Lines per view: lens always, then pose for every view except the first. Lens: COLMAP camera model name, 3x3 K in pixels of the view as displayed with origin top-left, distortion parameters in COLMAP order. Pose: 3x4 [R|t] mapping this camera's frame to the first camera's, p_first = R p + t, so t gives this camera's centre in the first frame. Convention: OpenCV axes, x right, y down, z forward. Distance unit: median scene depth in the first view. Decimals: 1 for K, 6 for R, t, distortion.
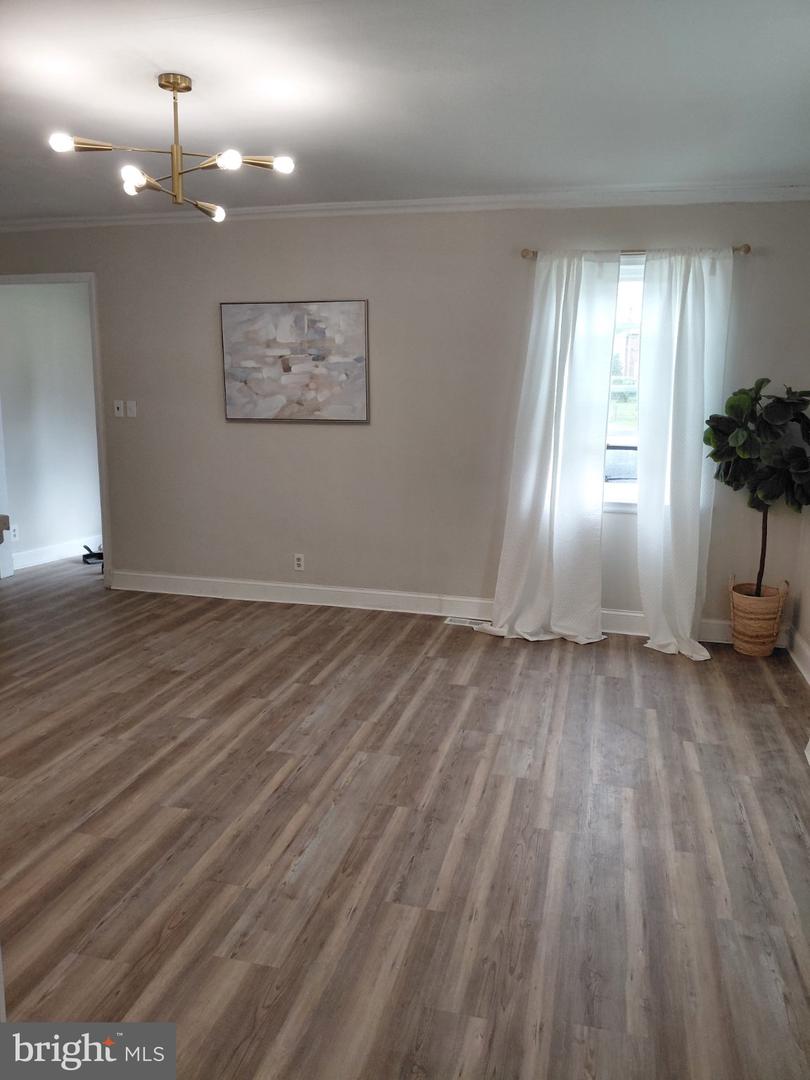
lens RADIAL K [[787.7, 0, 405.0], [0, 787.7, 540.0], [0, 0, 1]] dist [0.096632, -0.229953]
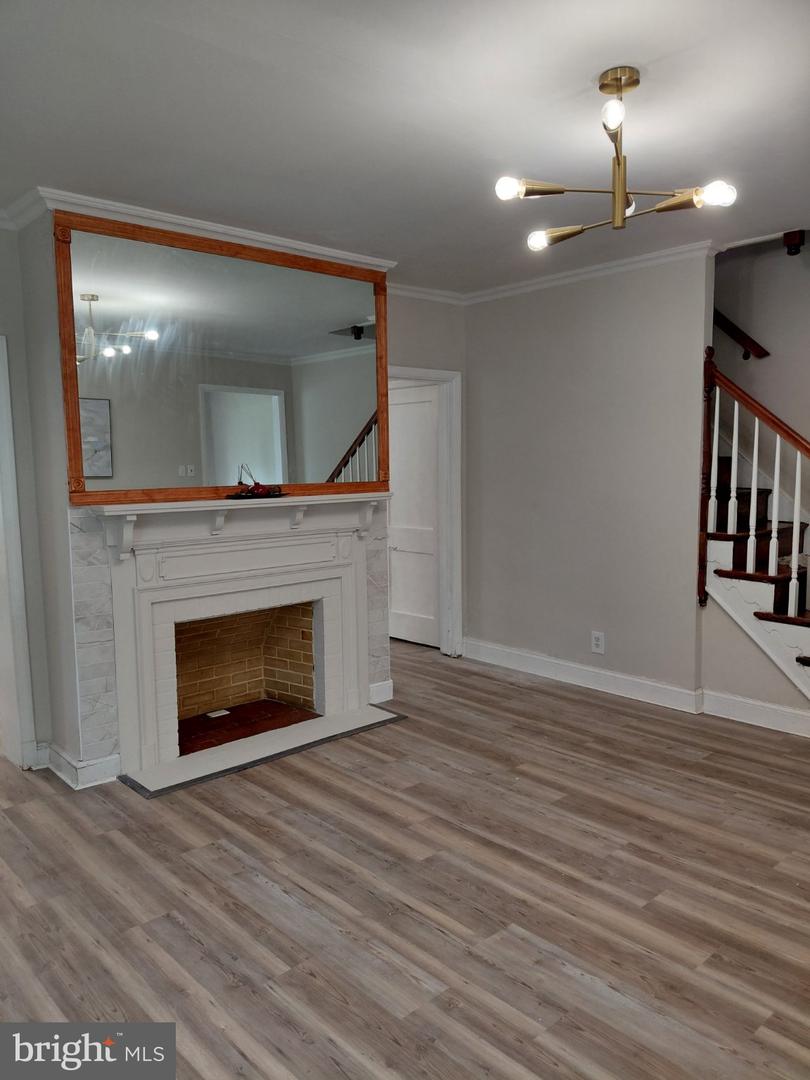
lens RADIAL K [[797.8, 0, 408.9], [0, 797.8, 541.3], [0, 0, 1]] dist [0.097524, -0.173392]
pose [[-0.547206, 0.080179, -0.833149, 0.536580], [-0.143722, 0.971616, 0.187901, -0.241748], [0.824566, 0.222562, -0.520151, 1.331075]]
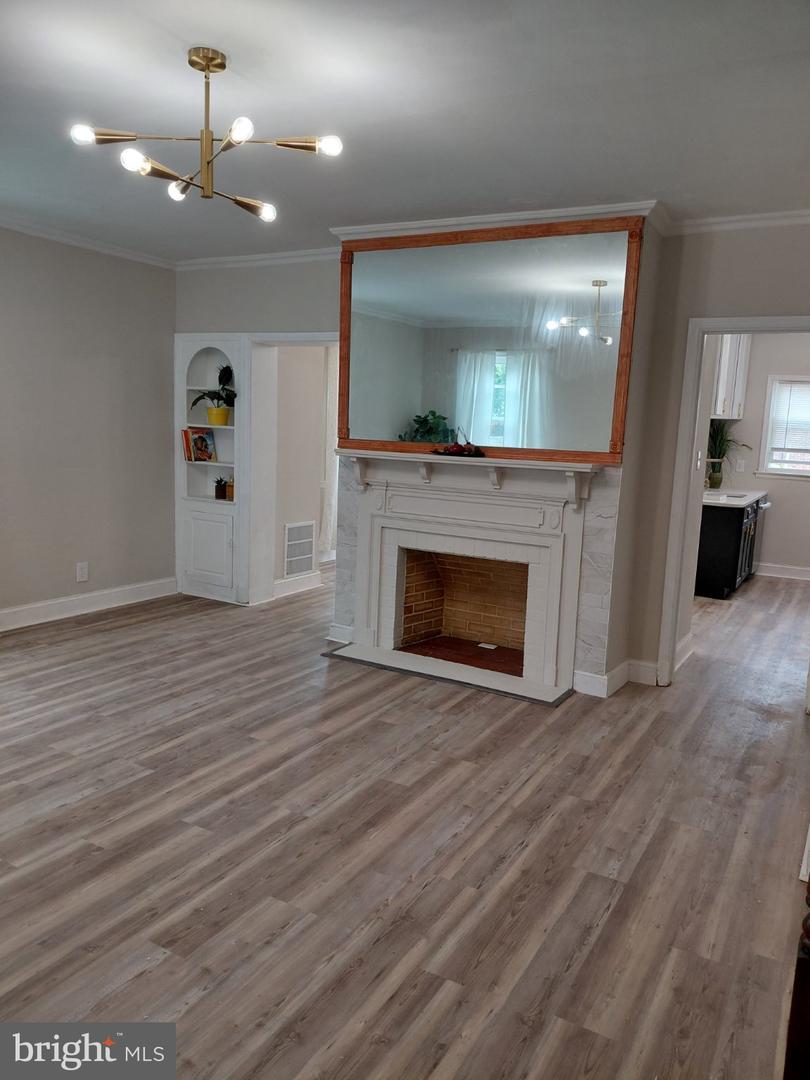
lens RADIAL K [[797.8, 0, 408.9], [0, 797.8, 541.3], [0, 0, 1]] dist [0.097524, -0.173392]
pose [[-0.963373, -0.093873, 0.251197, -0.761350], [-0.008040, 0.946418, 0.322845, -0.361564], [-0.268044, 0.309001, -0.912508, 1.877001]]
